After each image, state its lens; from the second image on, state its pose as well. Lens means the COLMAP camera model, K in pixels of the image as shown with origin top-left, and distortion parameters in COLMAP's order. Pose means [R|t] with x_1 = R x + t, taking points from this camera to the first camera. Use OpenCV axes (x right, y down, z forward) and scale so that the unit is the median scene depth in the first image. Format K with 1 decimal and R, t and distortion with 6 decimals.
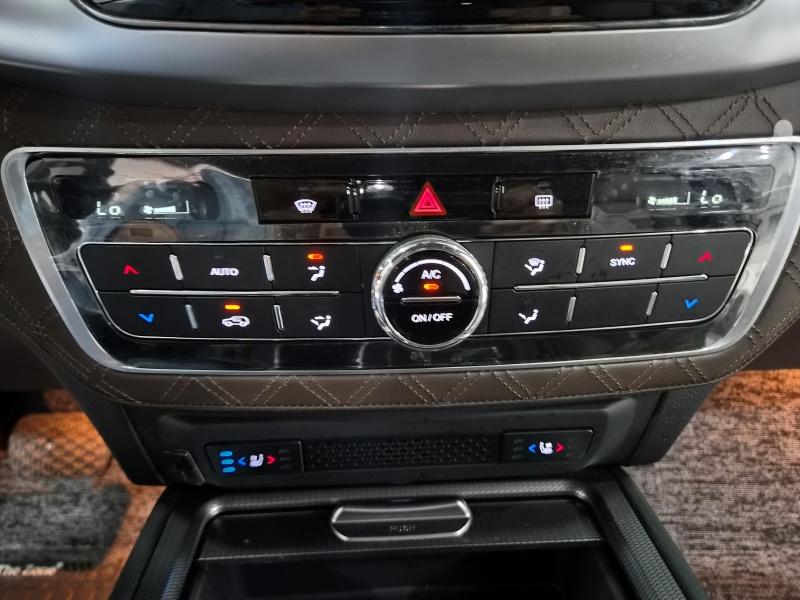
lens RADIAL K [[542.4, 0, 401.7], [0, 542.4, 288.7], [0, 0, 1]] dist [0.056480, -0.068403]
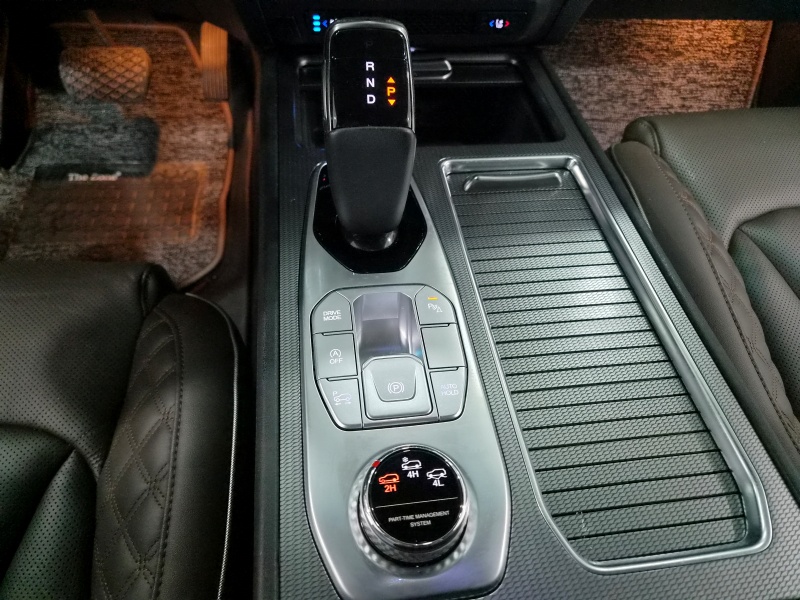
lens RADIAL K [[542.4, 0, 401.7], [0, 542.4, 288.7], [0, 0, 1]] dist [0.056480, -0.068403]
pose [[0.992942, -0.023023, 0.116342, -0.100247], [-0.037030, 0.871749, 0.488552, 0.070947], [-0.112669, -0.489412, 0.864744, -0.333141]]
